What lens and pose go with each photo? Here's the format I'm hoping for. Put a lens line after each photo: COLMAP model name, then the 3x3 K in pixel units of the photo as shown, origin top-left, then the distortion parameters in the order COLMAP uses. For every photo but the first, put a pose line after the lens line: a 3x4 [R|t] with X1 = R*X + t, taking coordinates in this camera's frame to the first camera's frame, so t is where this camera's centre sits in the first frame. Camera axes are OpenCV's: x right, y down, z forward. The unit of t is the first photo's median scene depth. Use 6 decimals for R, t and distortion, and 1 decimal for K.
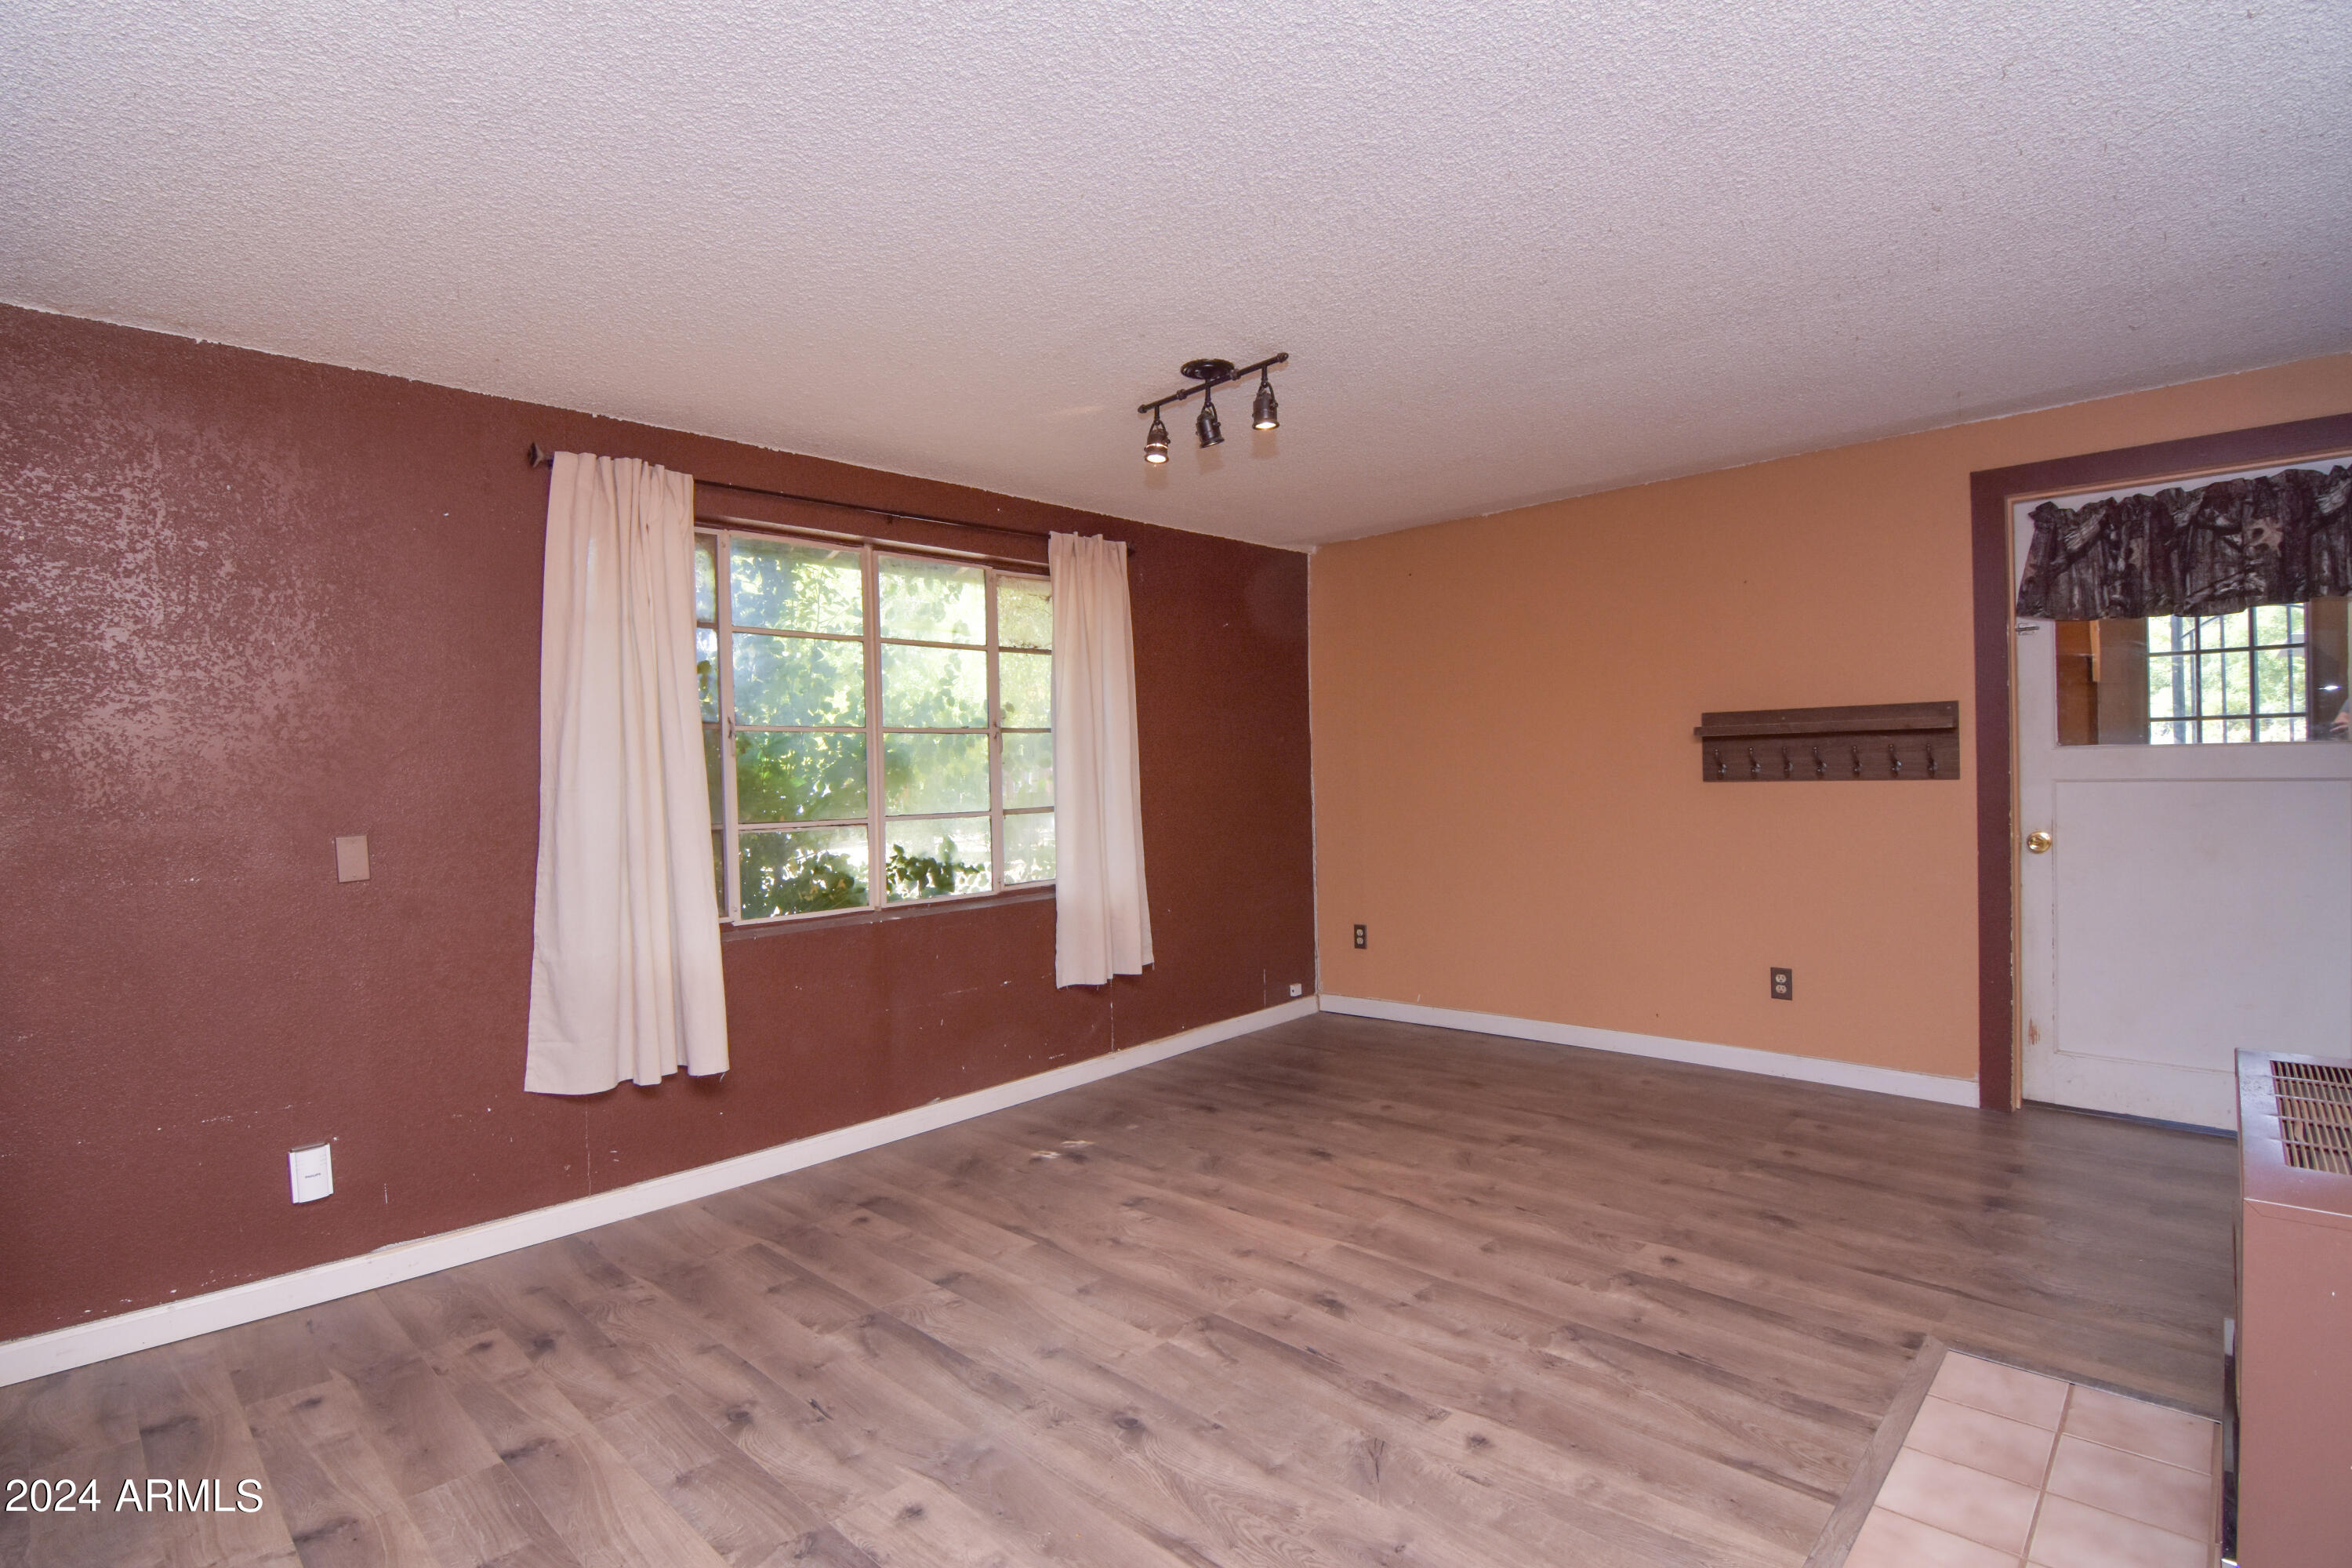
lens RADIAL K [[1133.2, 0, 1161.8], [0, 1133.2, 781.2], [0, 0, 1]] dist [-0.006777, -0.009806]
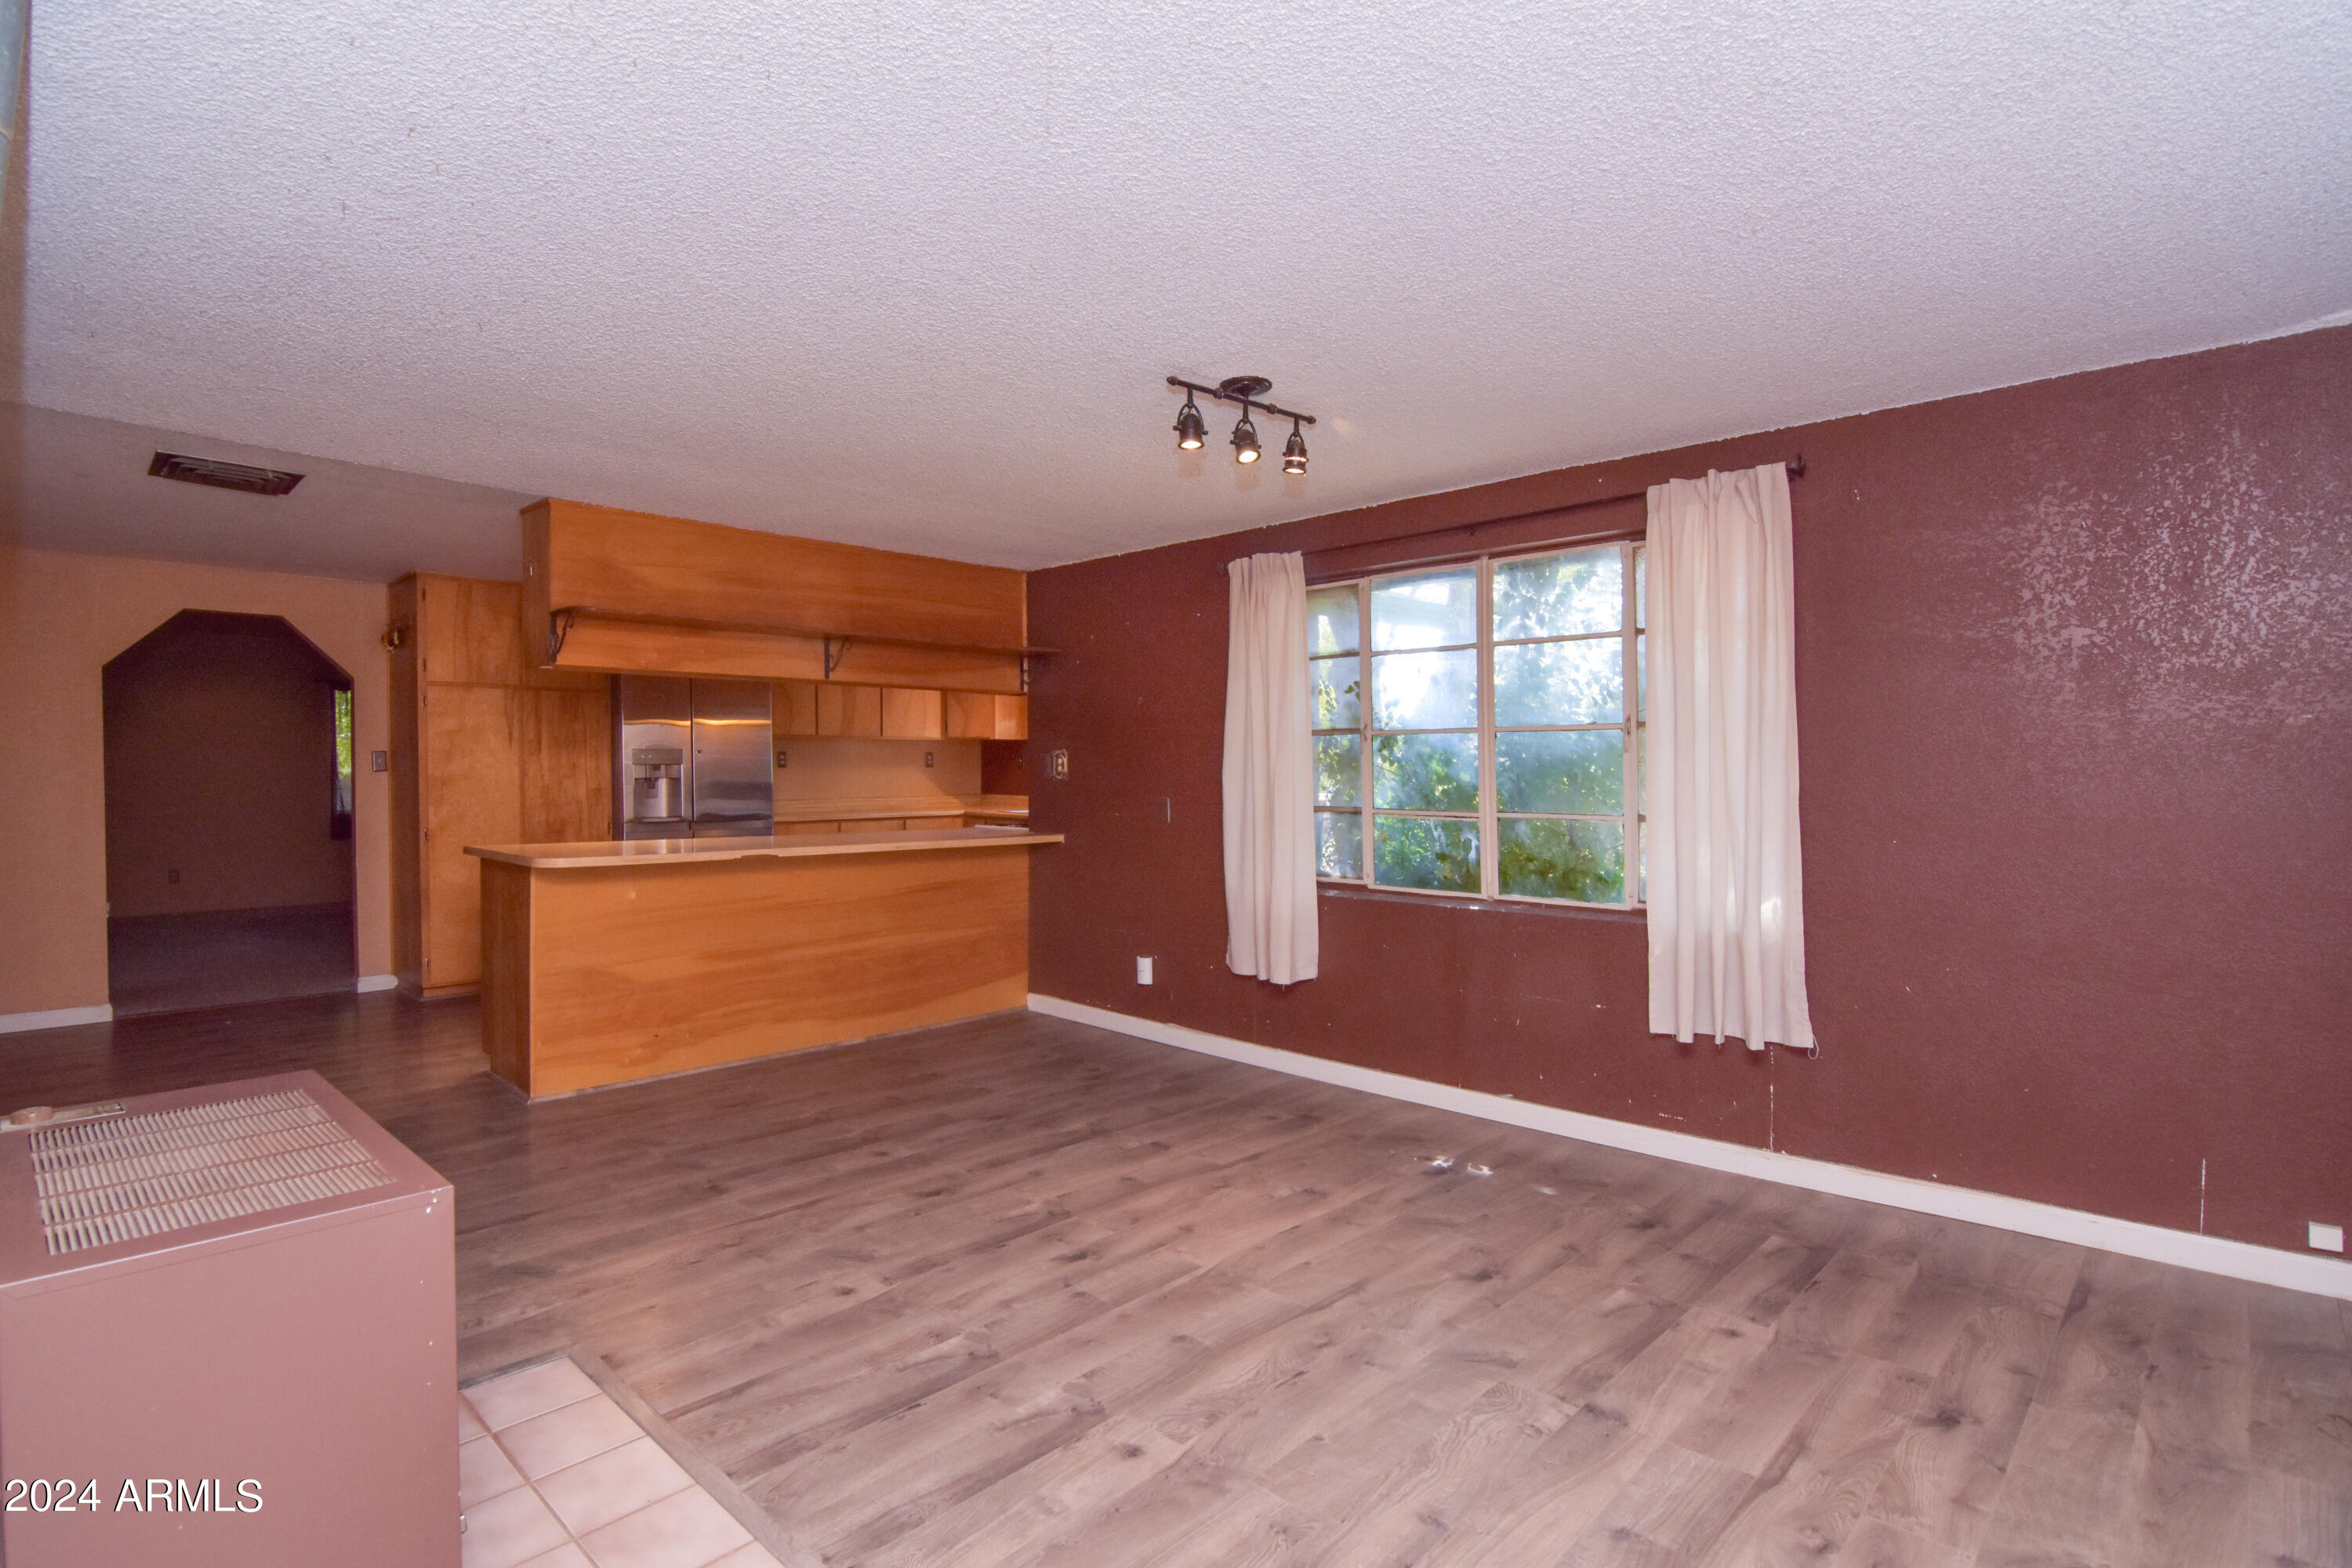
lens RADIAL K [[1133.2, 0, 1161.6], [0, 1133.2, 772.2], [0, 0, 1]] dist [-0.006777, -0.009806]
pose [[0.005524, 0.027170, -0.999616, 1.012110], [-0.009088, 0.999591, 0.027119, -0.039081], [0.999943, 0.008935, 0.005769, 0.863819]]
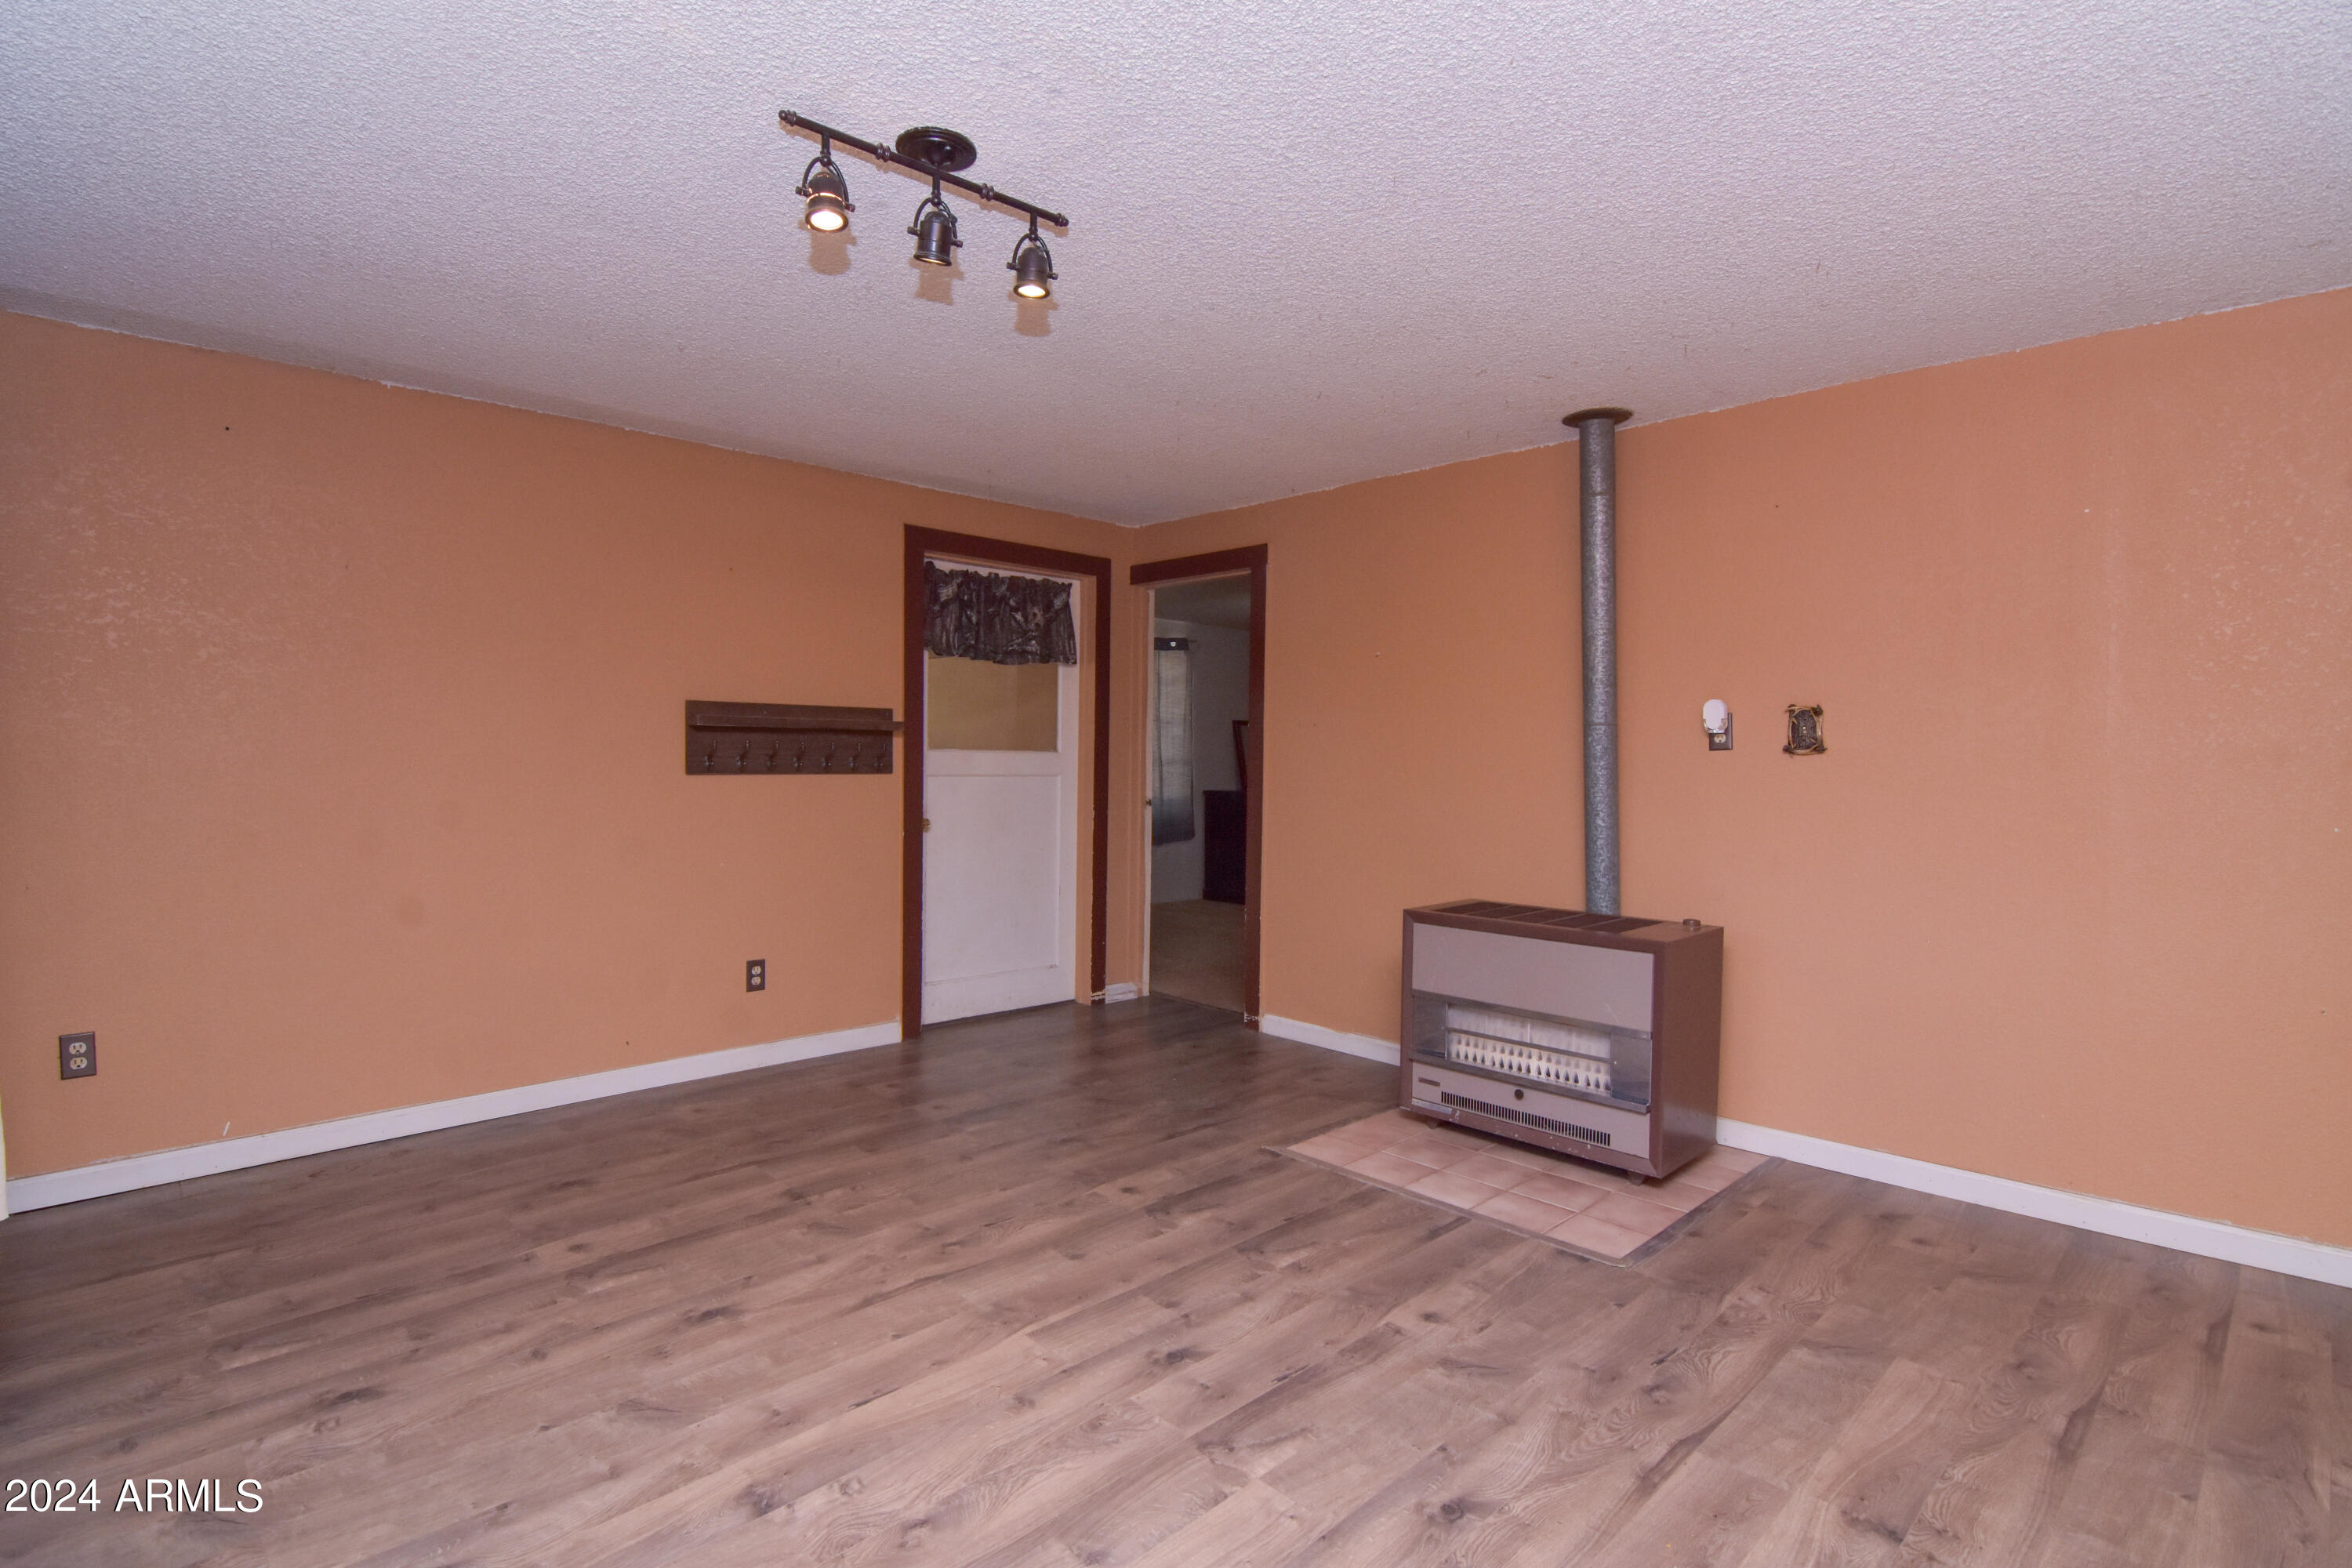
lens RADIAL K [[1133.2, 0, 1163.5], [0, 1133.2, 780.9], [0, 0, 1]] dist [-0.006777, -0.009806]
pose [[0.035545, 0.005474, 0.999353, -0.588685], [0.002759, 0.999981, -0.005576, 0.016181], [-0.999364, 0.002956, 0.035529, 0.788211]]
